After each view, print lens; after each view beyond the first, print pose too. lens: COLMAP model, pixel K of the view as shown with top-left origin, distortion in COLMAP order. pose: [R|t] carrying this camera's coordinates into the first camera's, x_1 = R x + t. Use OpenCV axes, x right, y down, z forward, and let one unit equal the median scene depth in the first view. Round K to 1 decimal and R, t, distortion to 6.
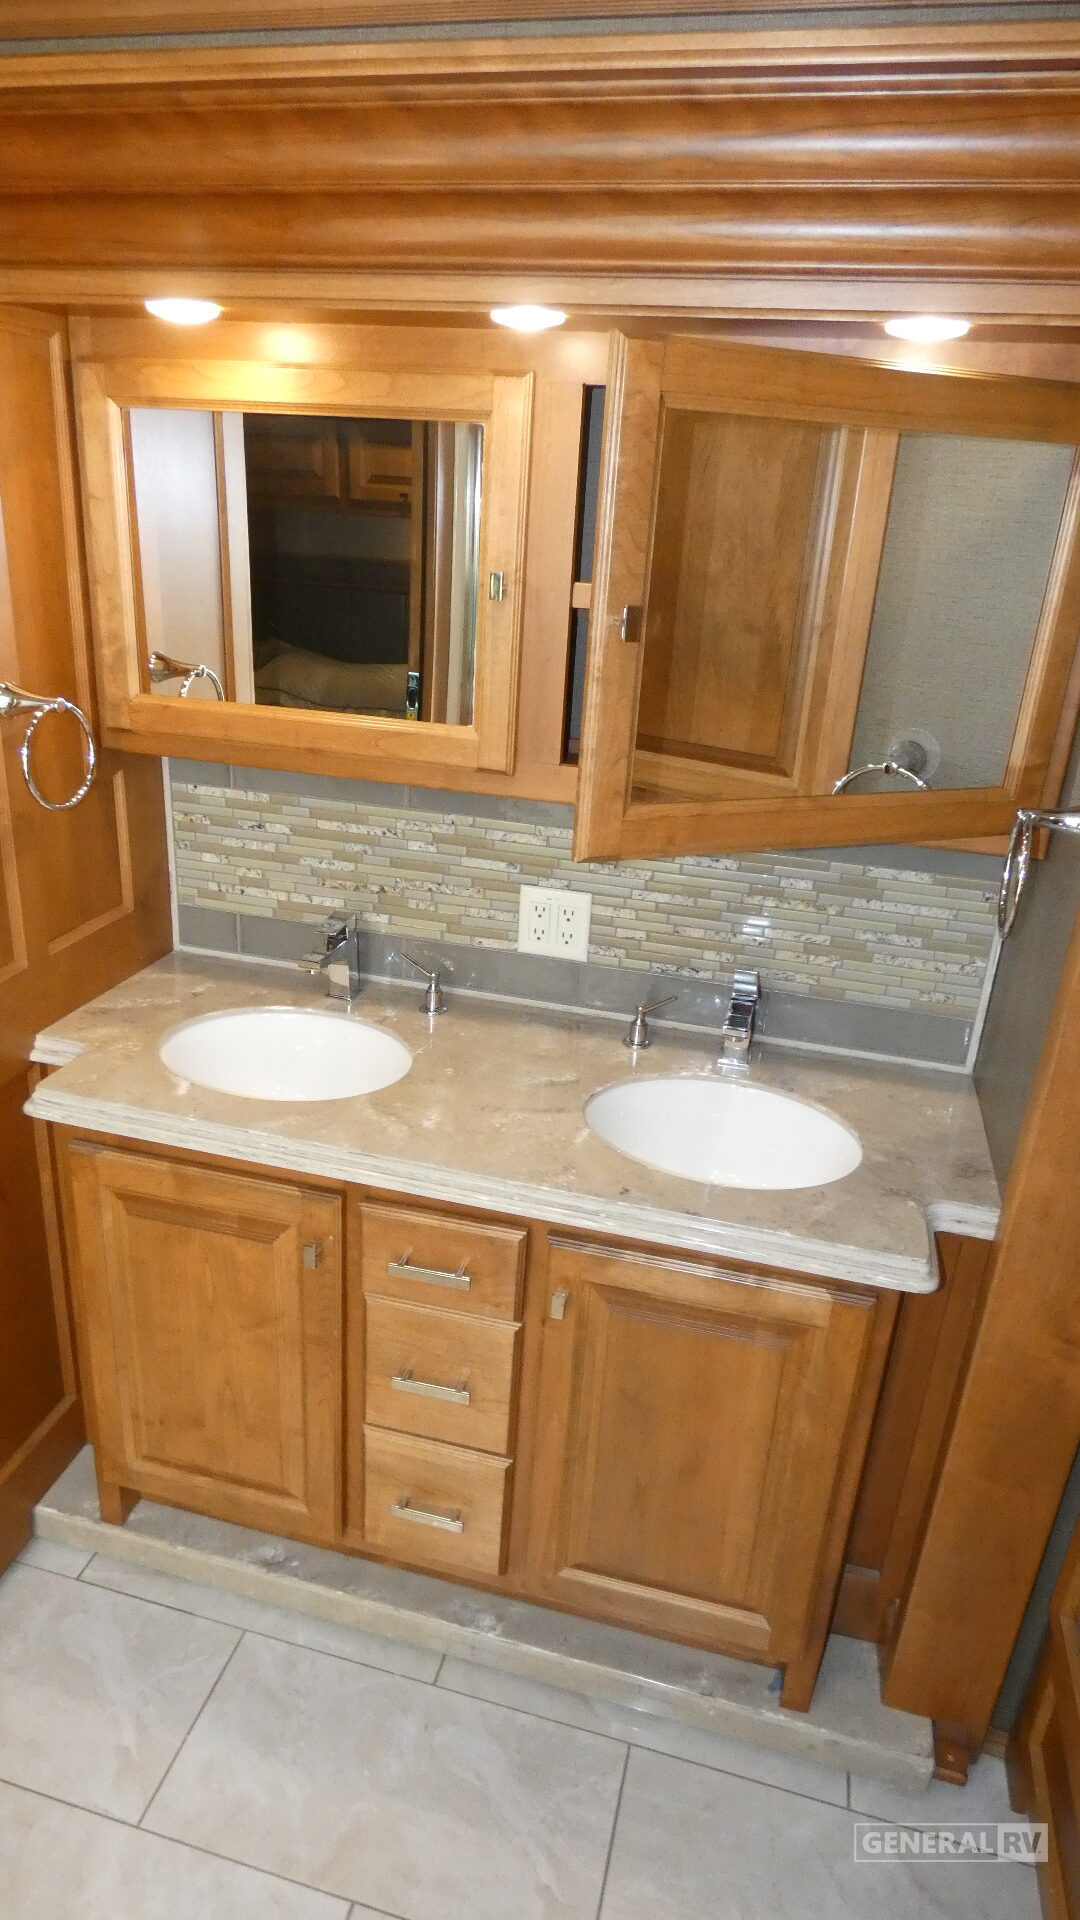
lens RADIAL K [[1138.1, 0, 536.3], [0, 1138.1, 961.7], [0, 0, 1]] dist [-0.000717, -0.001718]
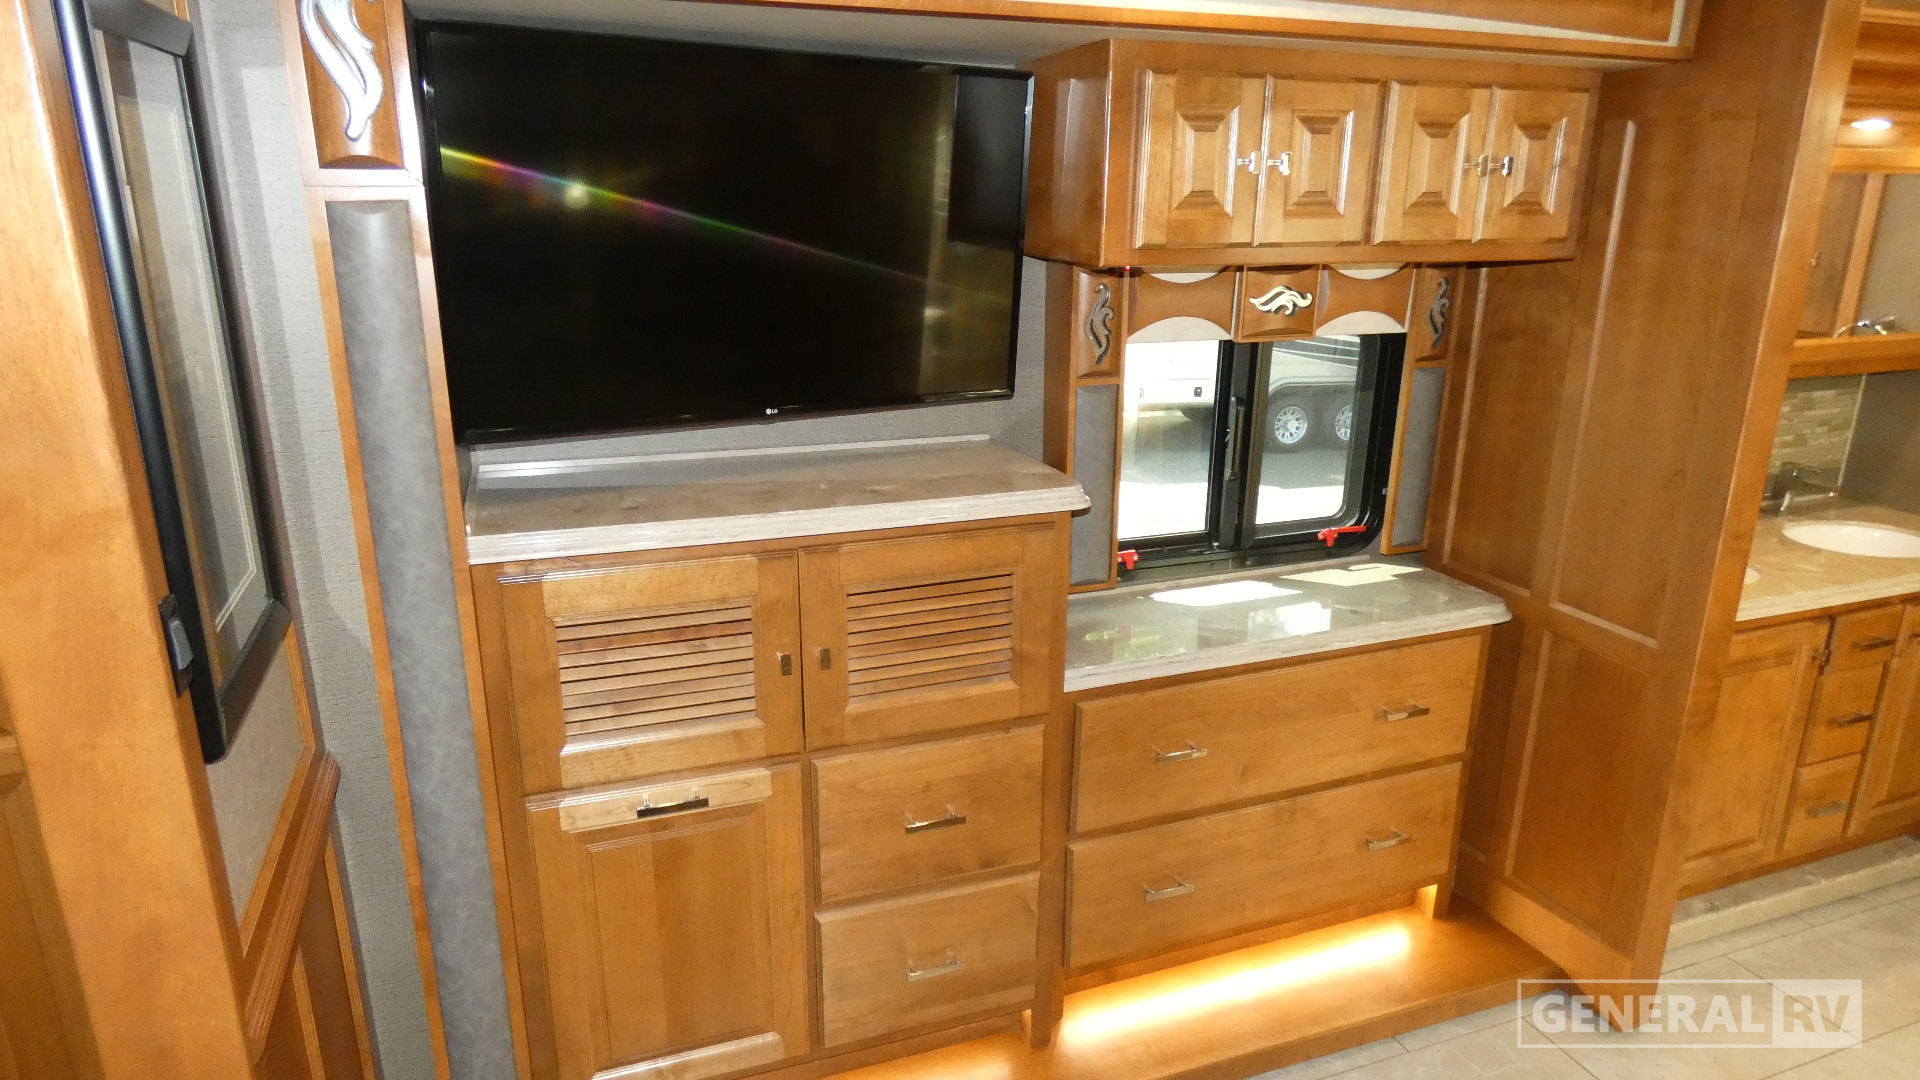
lens RADIAL K [[1171.1, 0, 963.3], [0, 1171.1, 536.1], [0, 0, 1]] dist [0.007460, -0.002346]
pose [[0.812629, -0.216503, 0.541073, -1.855689], [0.249828, 0.968213, 0.012205, -0.220724], [-0.526517, 0.125257, 0.840887, 0.165746]]
